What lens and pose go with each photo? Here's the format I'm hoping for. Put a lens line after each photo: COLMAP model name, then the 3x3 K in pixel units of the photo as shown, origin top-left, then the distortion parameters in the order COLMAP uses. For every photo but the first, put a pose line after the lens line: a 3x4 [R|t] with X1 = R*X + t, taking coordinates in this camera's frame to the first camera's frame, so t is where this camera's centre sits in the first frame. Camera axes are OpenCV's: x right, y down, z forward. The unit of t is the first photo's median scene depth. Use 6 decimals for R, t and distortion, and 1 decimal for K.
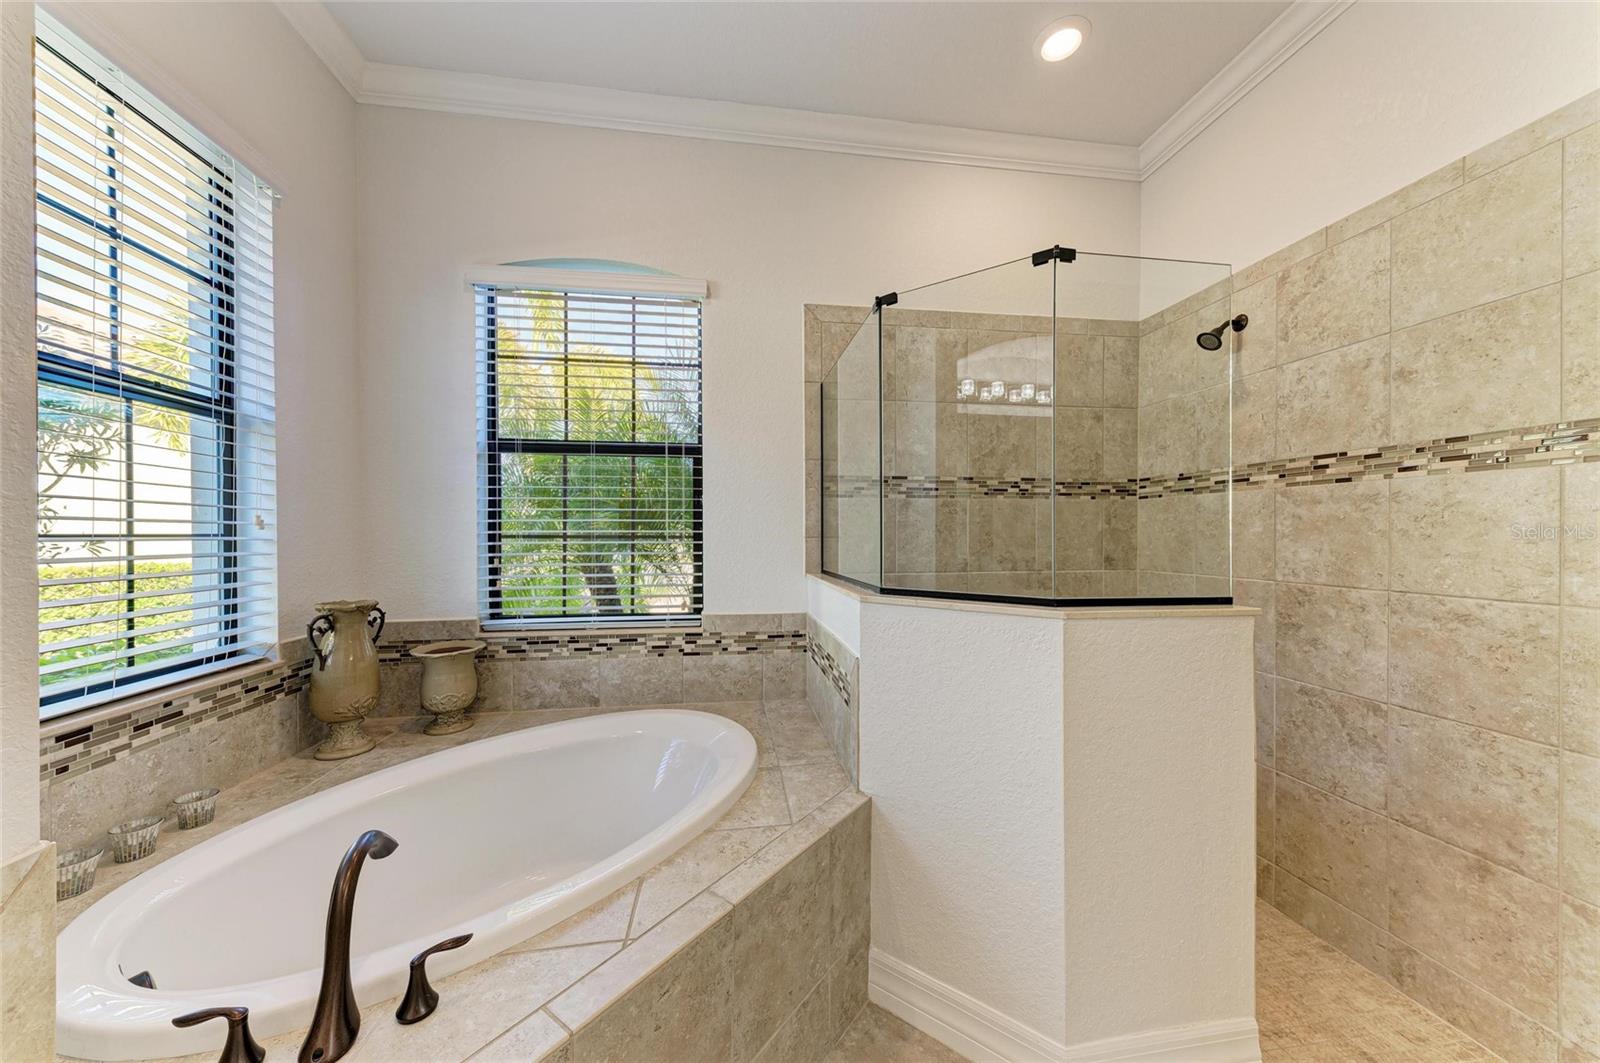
lens RADIAL K [[547.4, 0, 797.0], [0, 547.4, 535.2], [0, 0, 1]] dist [0.014978, -0.003571]
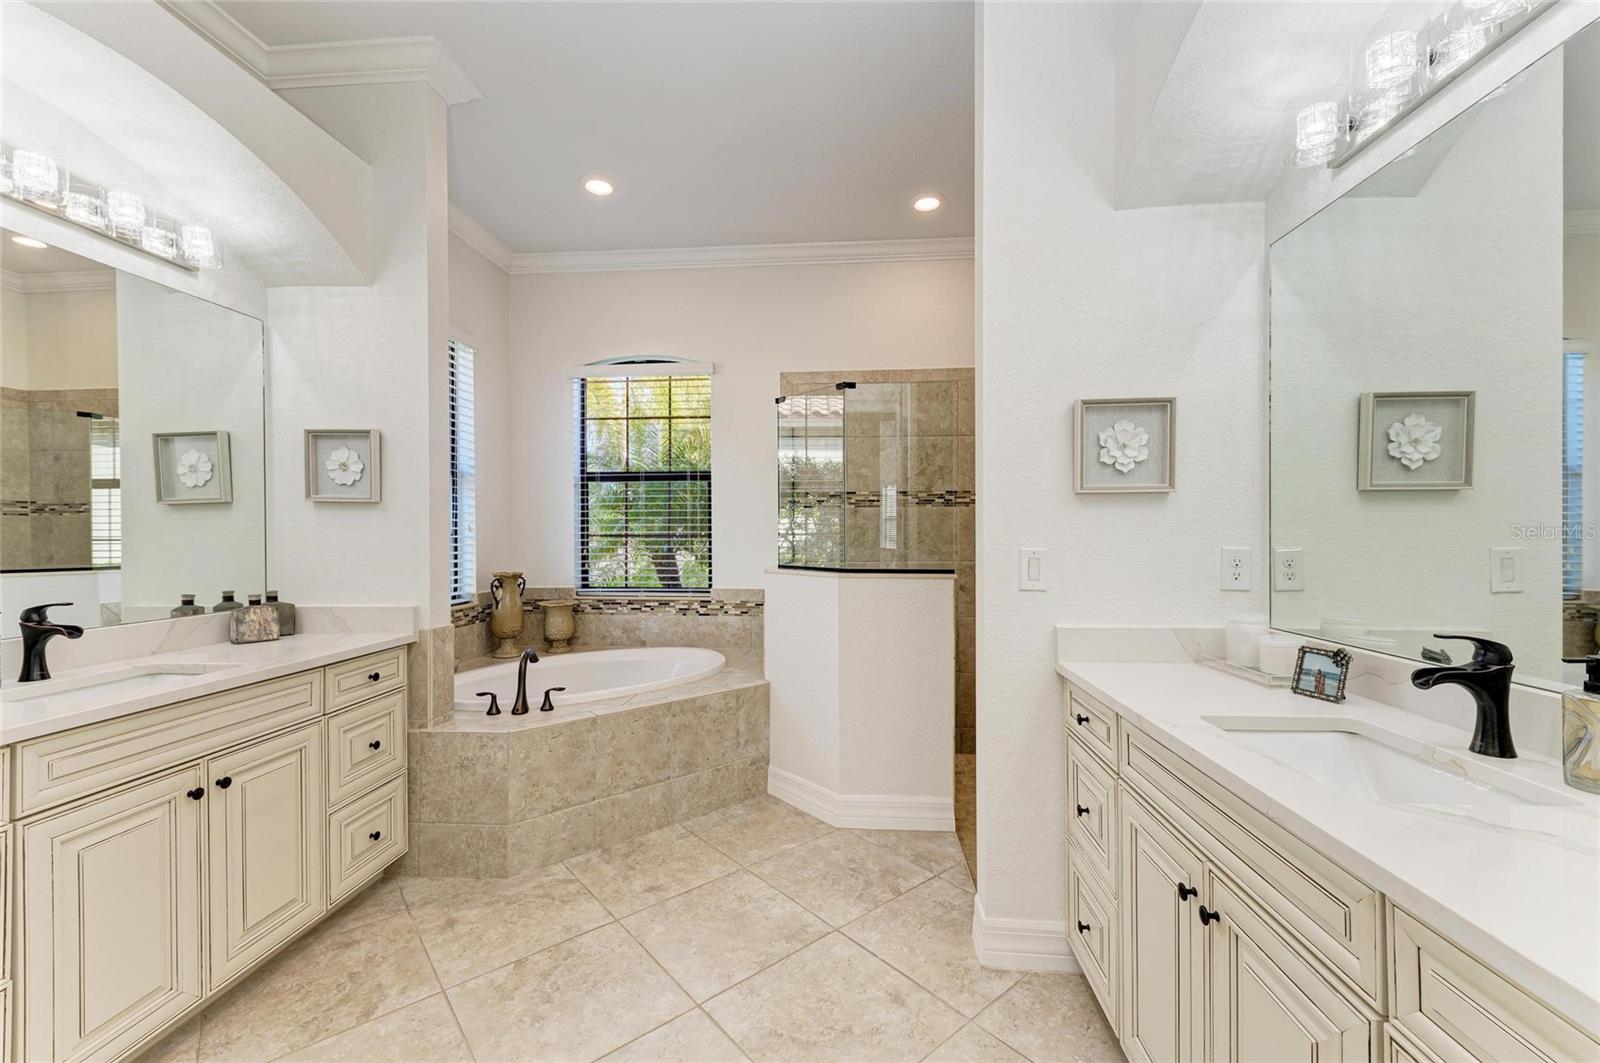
lens RADIAL K [[682.1, 0, 805.0], [0, 682.1, 532.7], [0, 0, 1]] dist [0.000611, 0.000025]
pose [[0.975268, -0.002087, -0.221018, 0.626662], [0.001487, 0.999995, -0.002878, 0.000432], [0.221022, 0.002478, 0.975266, -0.964361]]
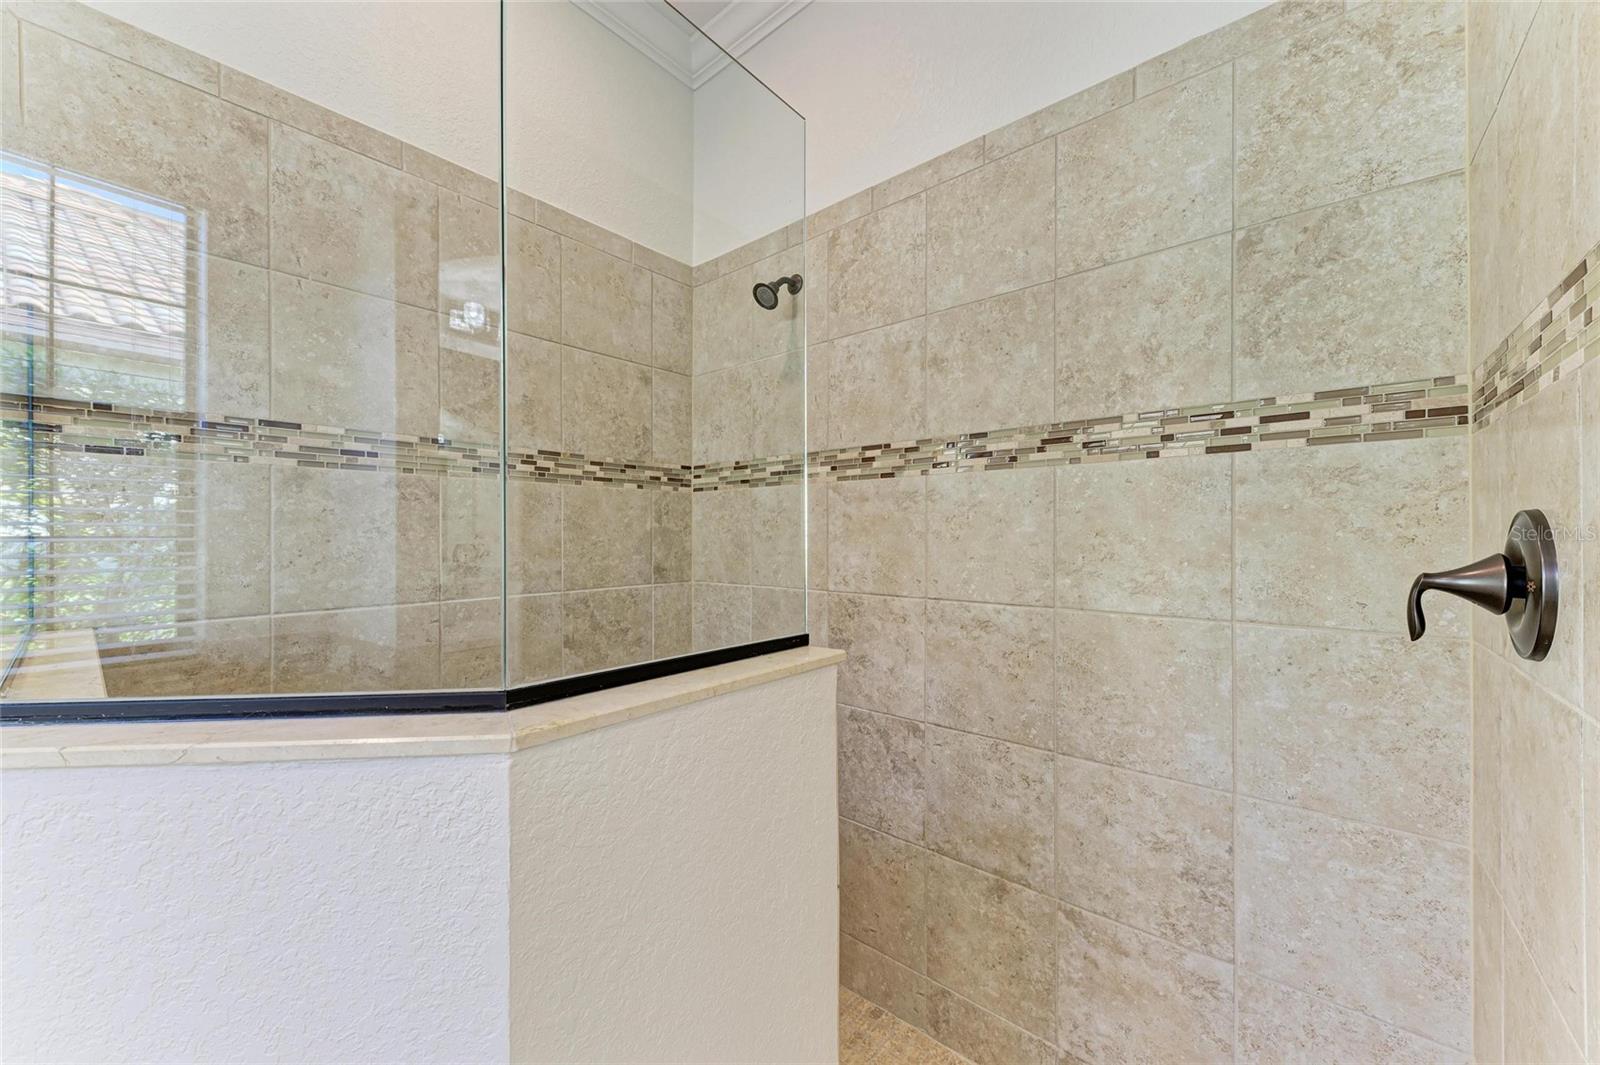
lens RADIAL K [[595.0, 0, 802.9], [0, 595.0, 535.6], [0, 0, 1]] dist [0.001765, 0.000060]
pose [[0.746417, -0.000572, 0.665478, 0.247488], [0.001917, 0.999997, -0.001291, -0.001425], [-0.665475, 0.002239, 0.746416, 0.374823]]
